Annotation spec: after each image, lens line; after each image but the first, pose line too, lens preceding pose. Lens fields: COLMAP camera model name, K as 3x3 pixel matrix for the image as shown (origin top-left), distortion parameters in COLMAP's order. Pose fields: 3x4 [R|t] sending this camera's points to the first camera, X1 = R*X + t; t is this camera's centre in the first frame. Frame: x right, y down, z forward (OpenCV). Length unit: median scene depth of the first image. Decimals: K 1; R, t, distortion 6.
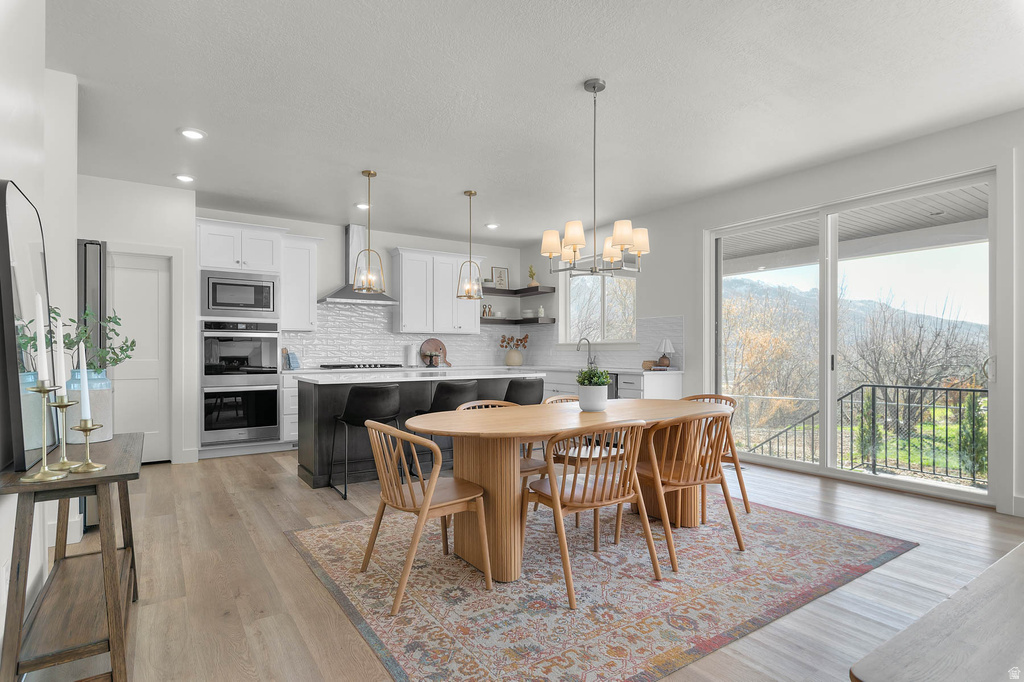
lens RADIAL K [[530.0, 0, 519.0], [0, 530.0, 349.4], [0, 0, 1]] dist [-0.004896, -0.000127]
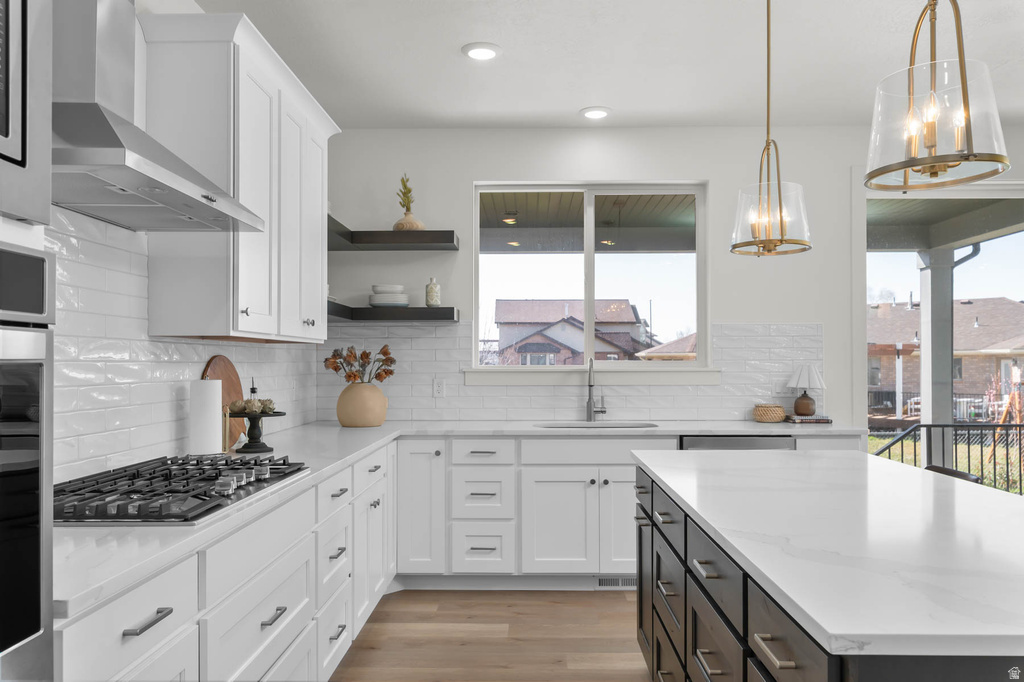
lens RADIAL K [[766.8, 0, 520.5], [0, 766.8, 339.6], [0, 0, 1]] dist [-0.010262, 0.000899]
pose [[0.585461, 0.022983, 0.810375, -0.502031], [-0.000771, 0.999613, -0.027794, -0.021494], [-0.810700, 0.015648, 0.585252, 0.728184]]
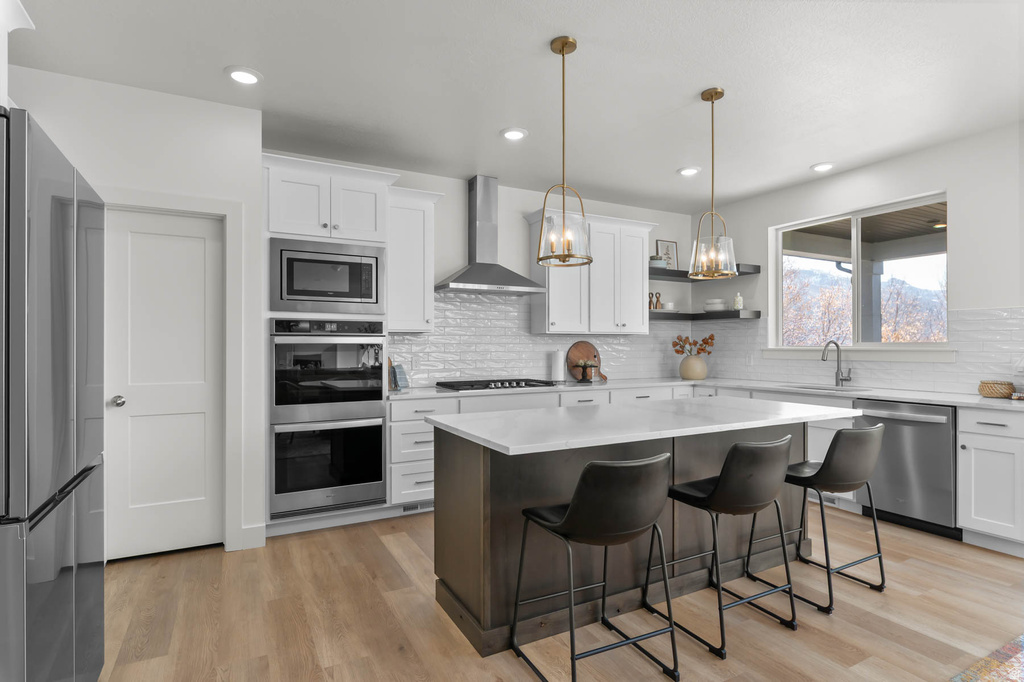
lens RADIAL K [[530.0, 0, 518.4], [0, 530.0, 343.1], [0, 0, 1]] dist [-0.004896, -0.000127]
pose [[0.994203, -0.001535, -0.107510, -0.207381], [0.001341, 0.999997, -0.001882, -0.020347], [0.107512, 0.001727, 0.994202, 0.351260]]
